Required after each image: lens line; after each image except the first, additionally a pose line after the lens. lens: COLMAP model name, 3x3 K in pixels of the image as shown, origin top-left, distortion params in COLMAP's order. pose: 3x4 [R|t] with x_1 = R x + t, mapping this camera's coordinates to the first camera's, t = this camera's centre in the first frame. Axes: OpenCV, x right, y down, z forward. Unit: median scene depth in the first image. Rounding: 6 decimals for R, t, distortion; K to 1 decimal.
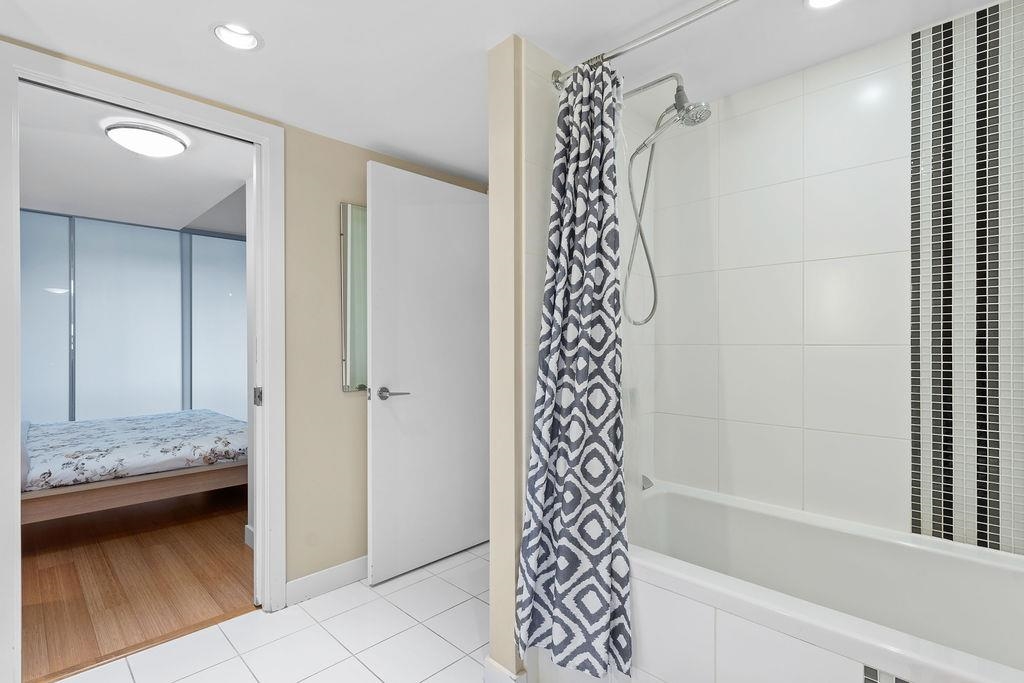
lens RADIAL K [[486.3, 0, 501.5], [0, 486.3, 347.0], [0, 0, 1]] dist [-0.001427, 0.000230]
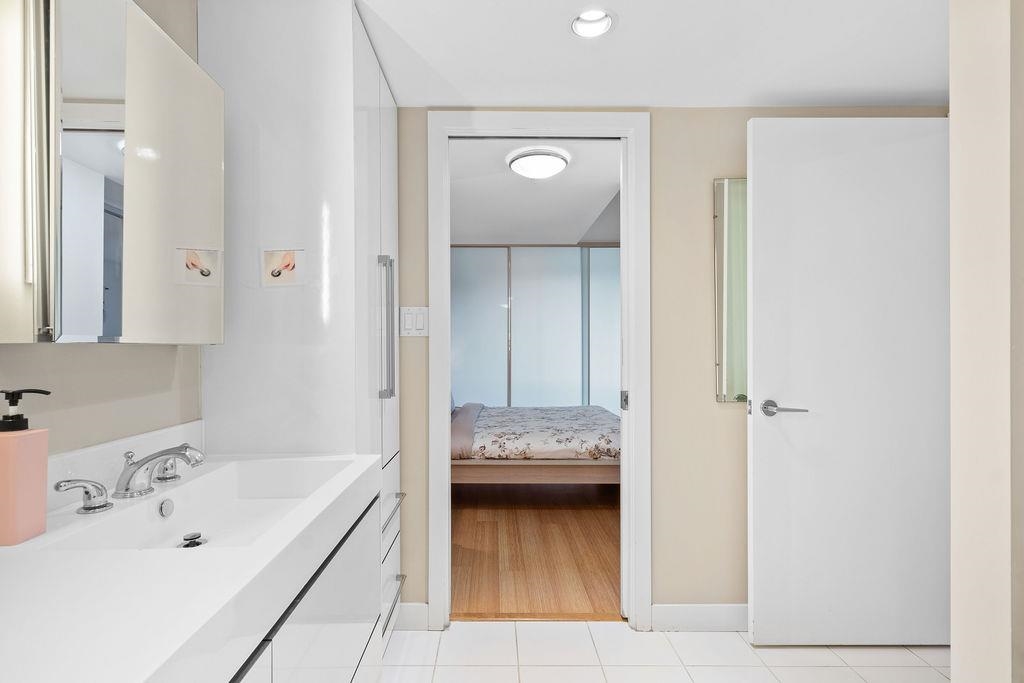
lens RADIAL K [[486.3, 0, 501.5], [0, 486.3, 347.0], [0, 0, 1]] dist [-0.001427, 0.000230]
pose [[0.716669, -0.000714, -0.697413, -0.003649], [-0.003555, 0.999983, -0.004677, 0.001896], [0.697404, 0.005831, 0.716655, 0.115409]]
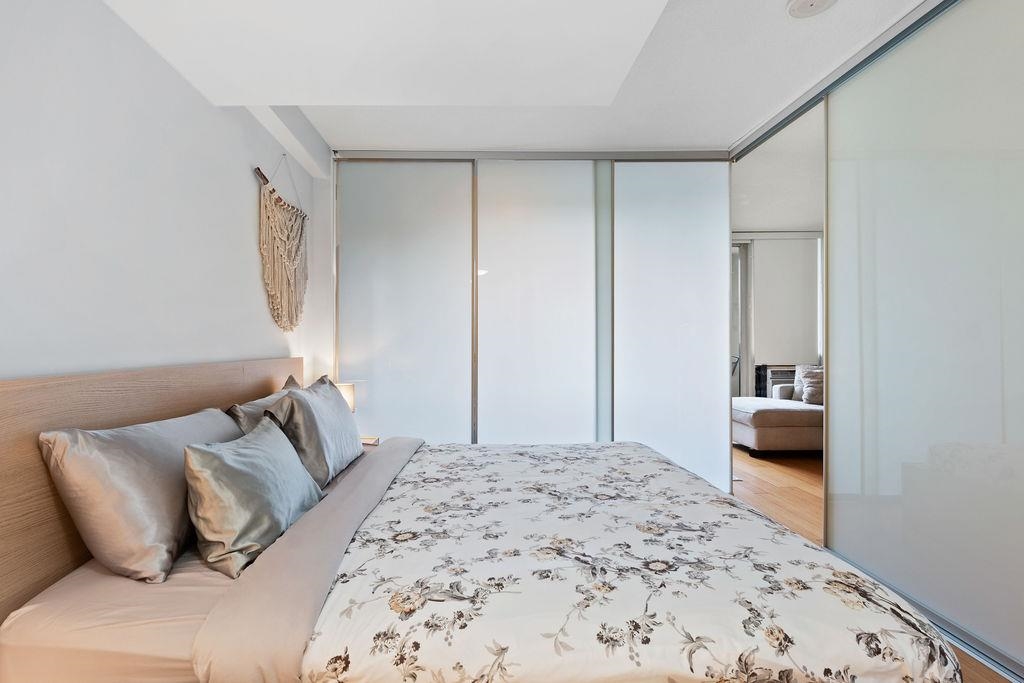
lens RADIAL K [[486.3, 0, 501.5], [0, 486.3, 347.0], [0, 0, 1]] dist [-0.001427, 0.000230]
pose [[0.742126, 0.003597, -0.670250, -0.625591], [-0.002656, 0.999994, 0.002426, 0.024485], [0.670255, -0.000021, 0.742131, 0.841568]]
